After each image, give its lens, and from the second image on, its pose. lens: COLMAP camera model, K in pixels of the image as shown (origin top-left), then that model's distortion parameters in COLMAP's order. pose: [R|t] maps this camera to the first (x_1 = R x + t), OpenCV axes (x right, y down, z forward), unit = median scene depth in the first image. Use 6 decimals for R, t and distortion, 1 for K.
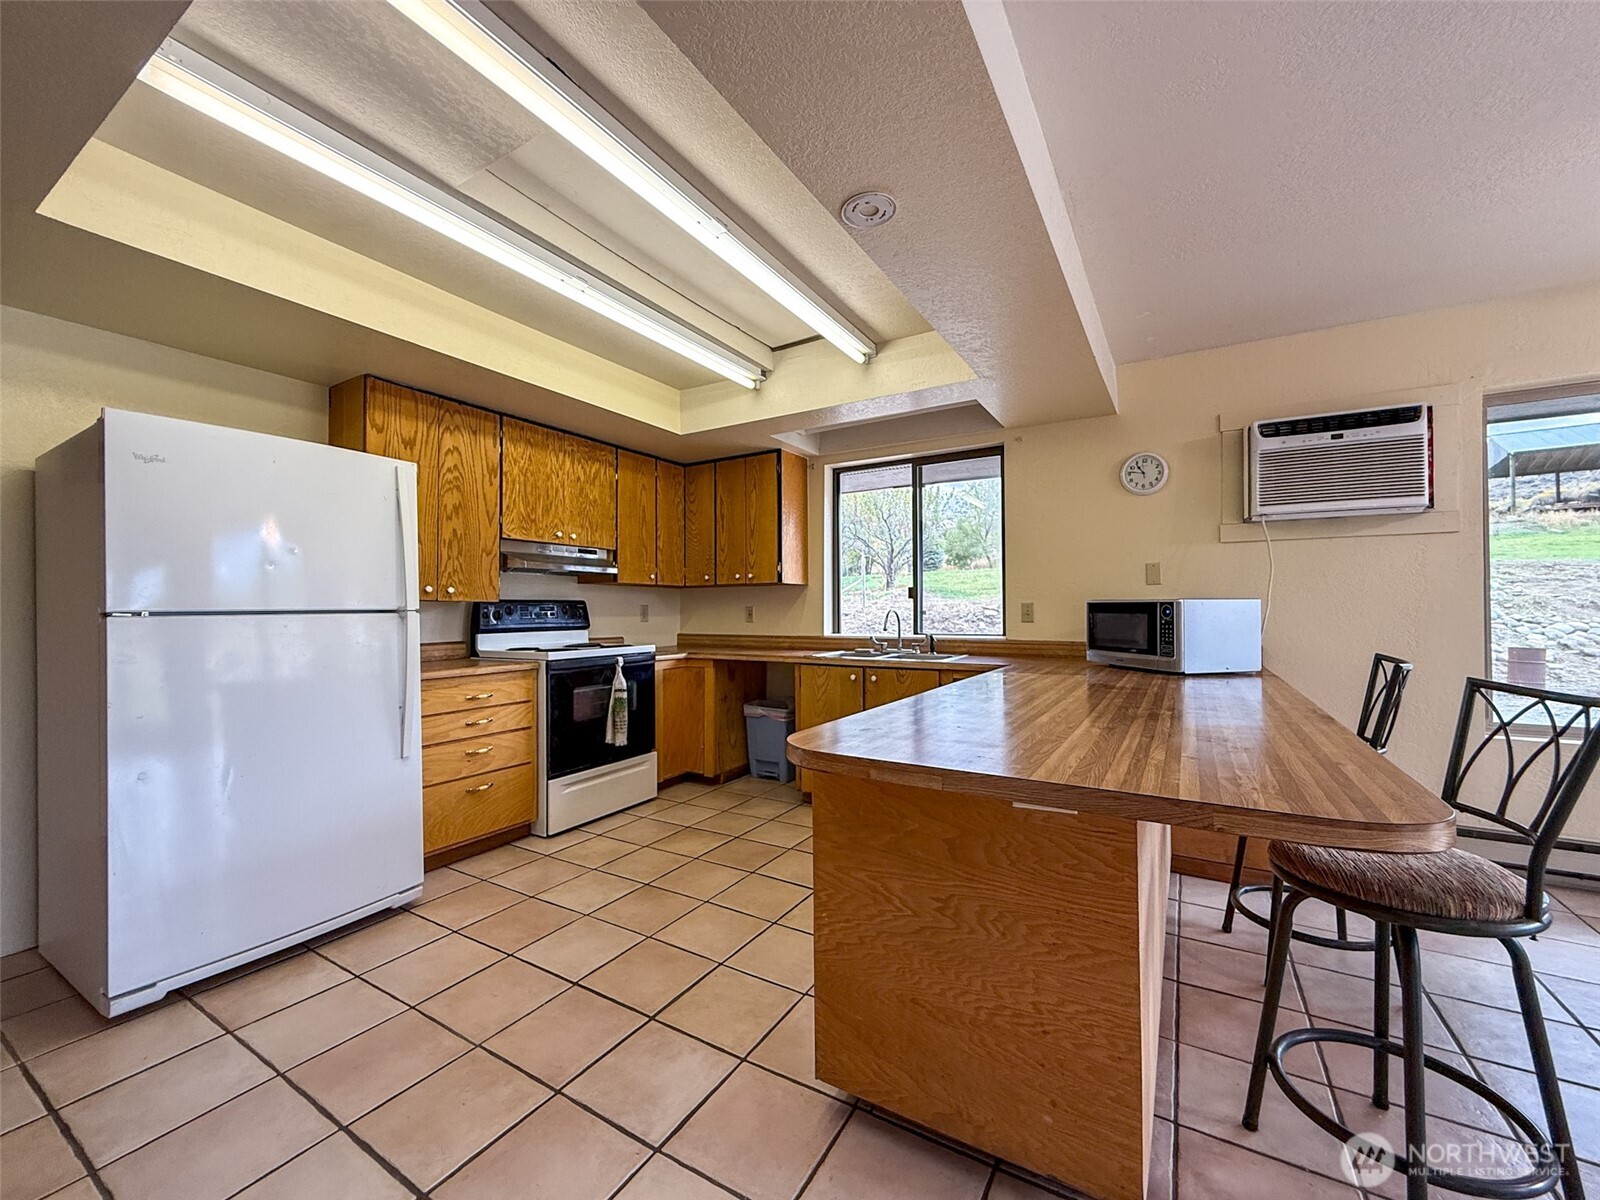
lens RADIAL K [[642.1, 0, 799.5], [0, 642.1, 597.0], [0, 0, 1]] dist [-0.000791, -0.000572]
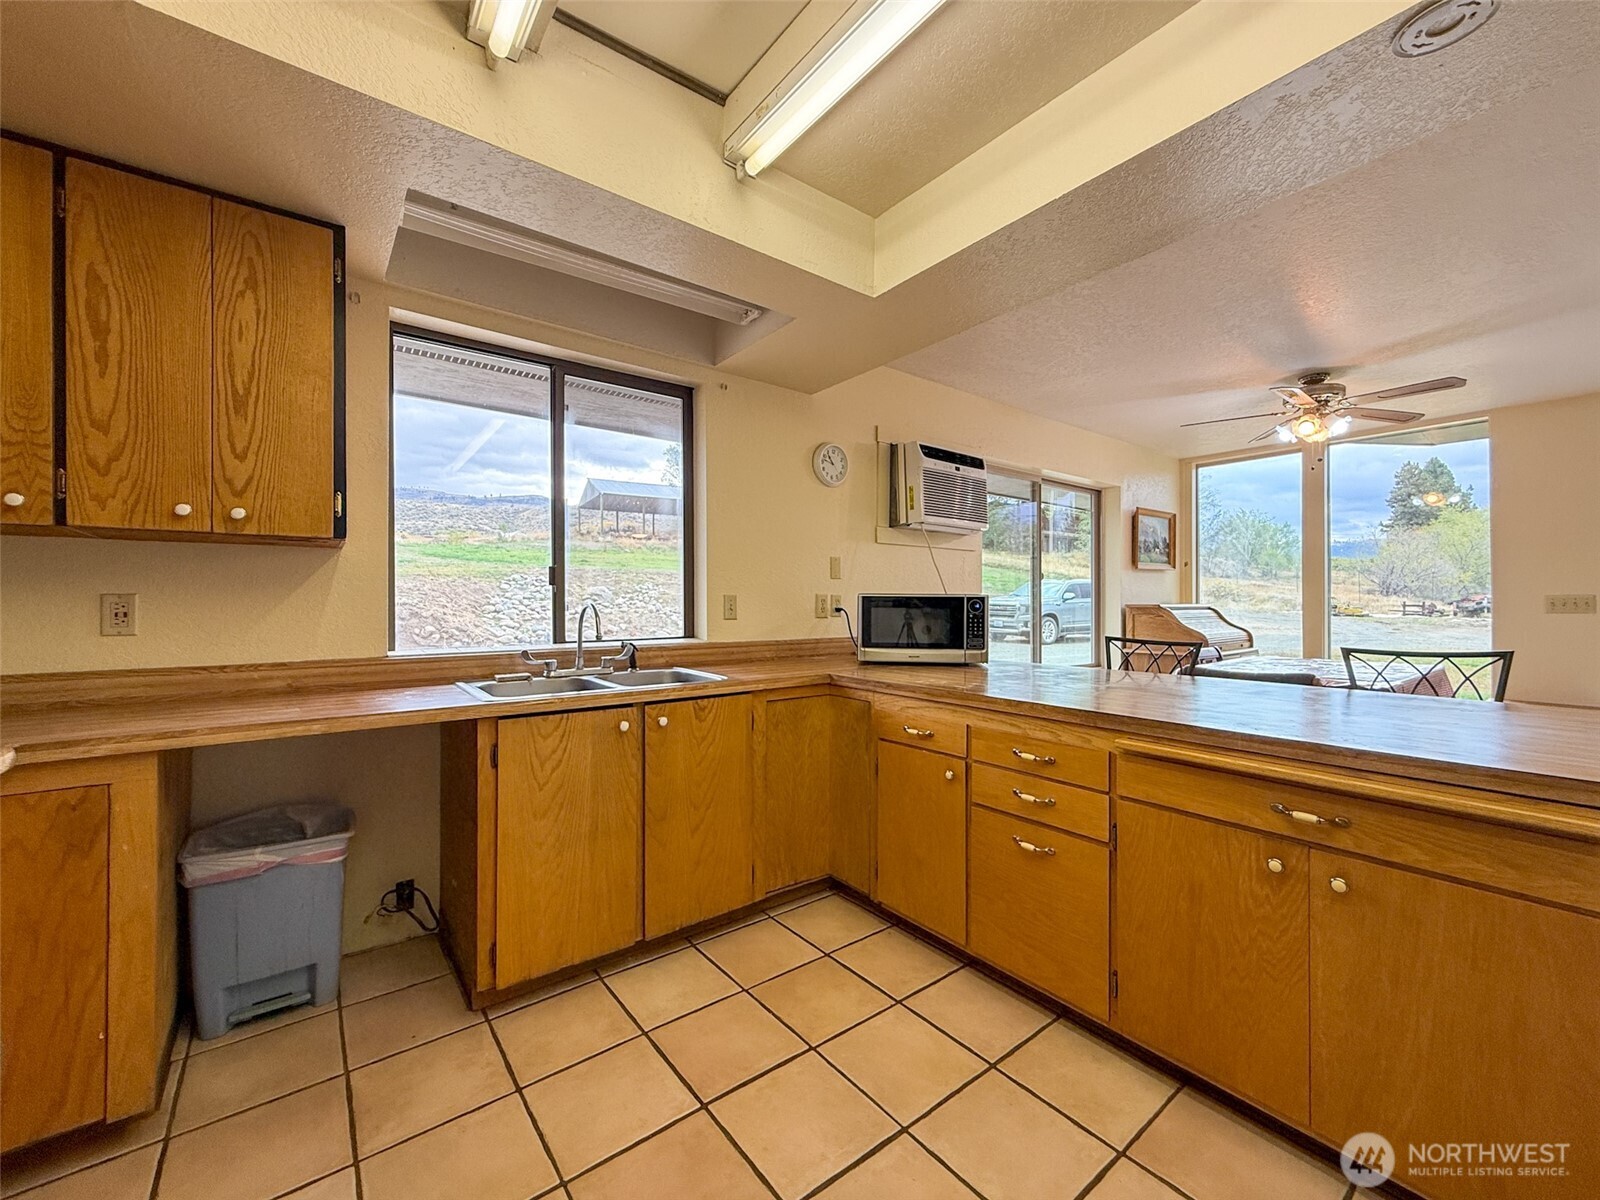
lens RADIAL K [[642.1, 0, 812.6], [0, 642.1, 597.3], [0, 0, 1]] dist [-0.000791, -0.000572]
pose [[0.366582, 0.012358, 0.930304, -0.350235], [-0.020756, 0.999772, -0.005102, 0.013780], [-0.930154, -0.017440, 0.366754, 0.617826]]
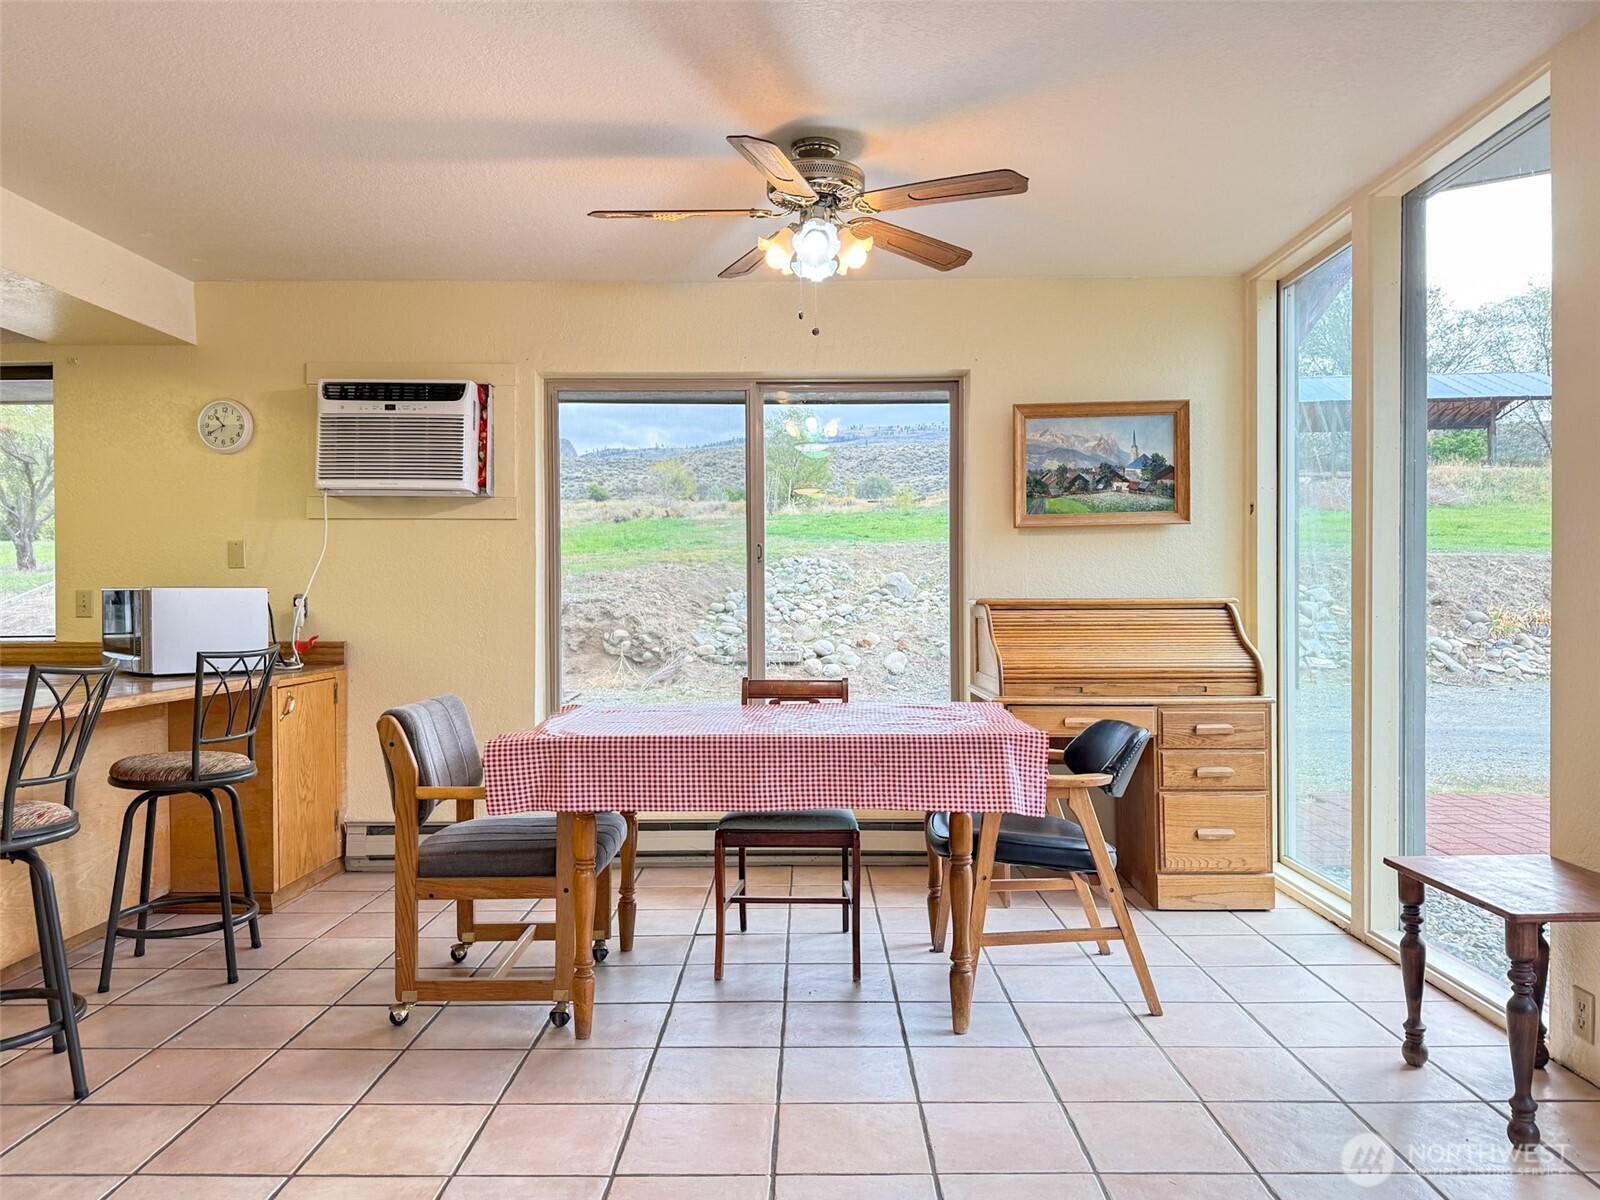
lens RADIAL K [[1123.3, 0, 809.6], [0, 1123.3, 606.3], [0, 0, 1]] dist [0.017908, -0.013583]
pose [[0.857563, -0.001906, 0.514375, 0.409710], [-0.010932, 0.999700, 0.021930, -0.009771], [-0.514262, -0.024429, 0.857285, -0.511930]]
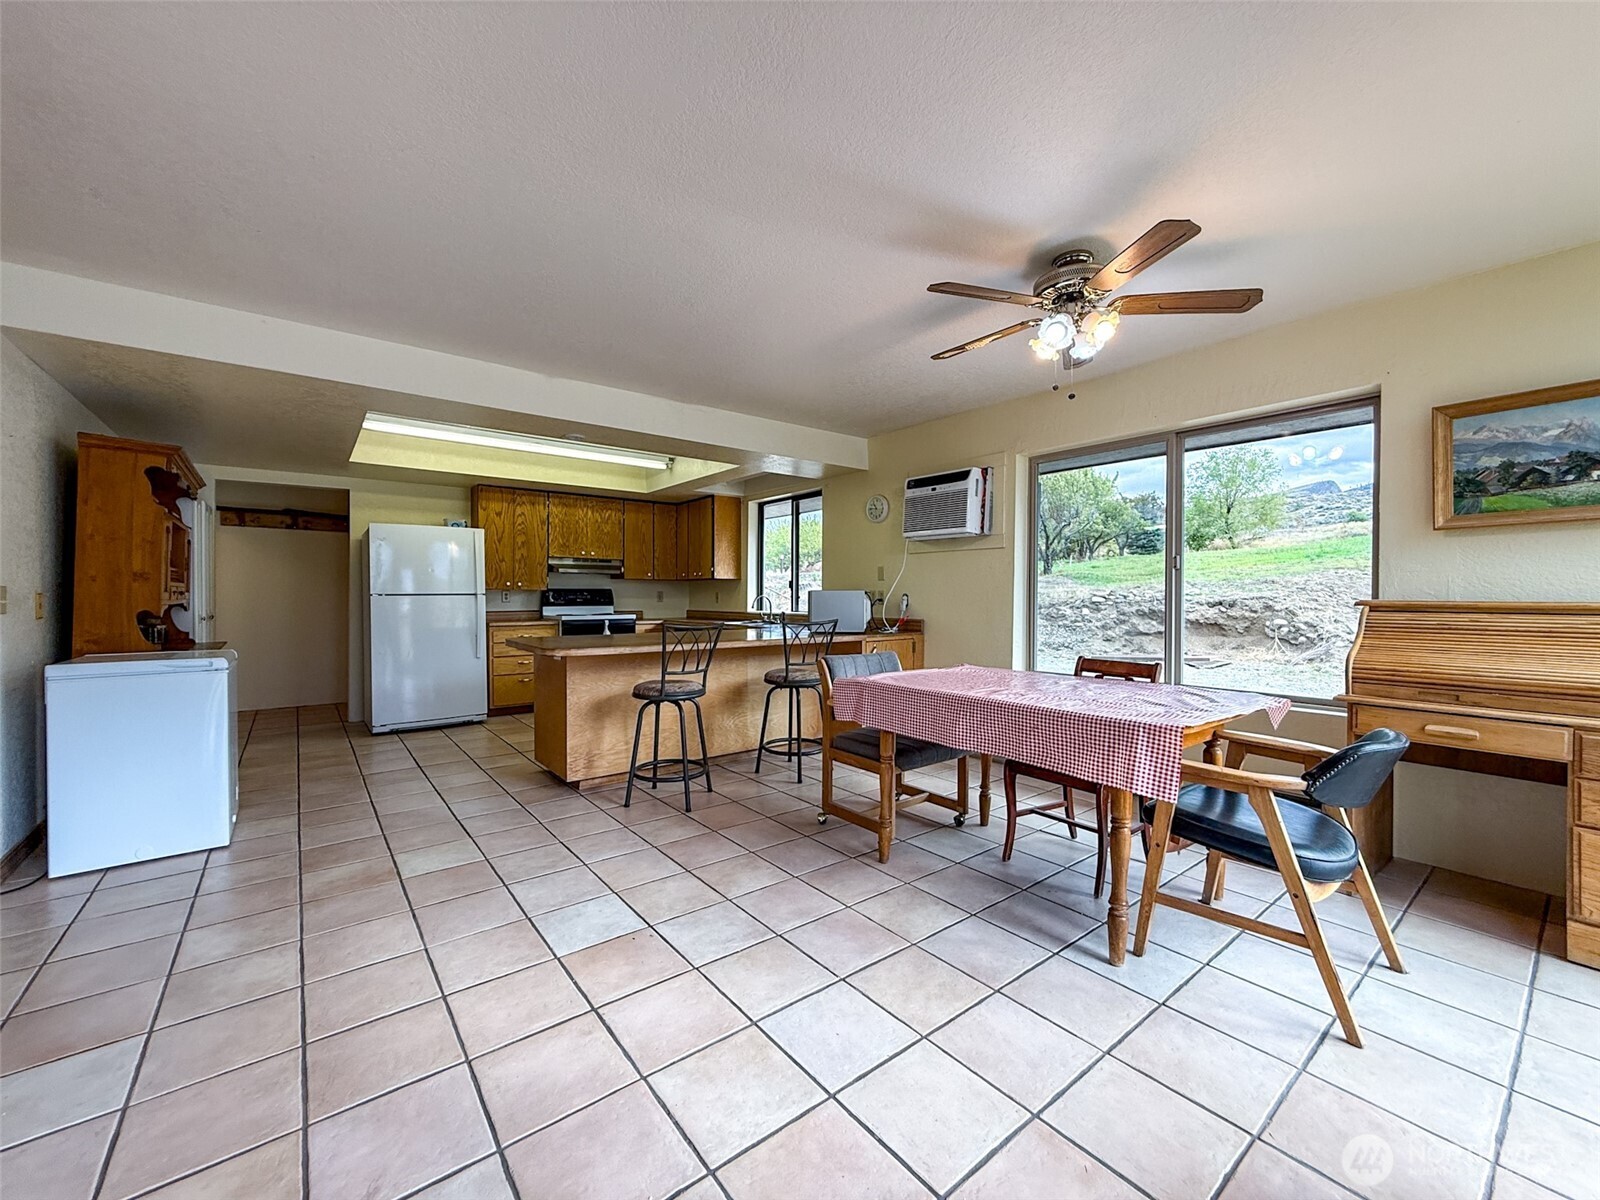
lens RADIAL K [[642.1, 0, 802.5], [0, 642.1, 598.4], [0, 0, 1]] dist [-0.000791, -0.000572]
pose [[0.932387, 0.009228, -0.361343, 0.863499], [0.000213, 0.999660, 0.026079, -0.015092], [0.361461, -0.024392, 0.932068, -0.480678]]
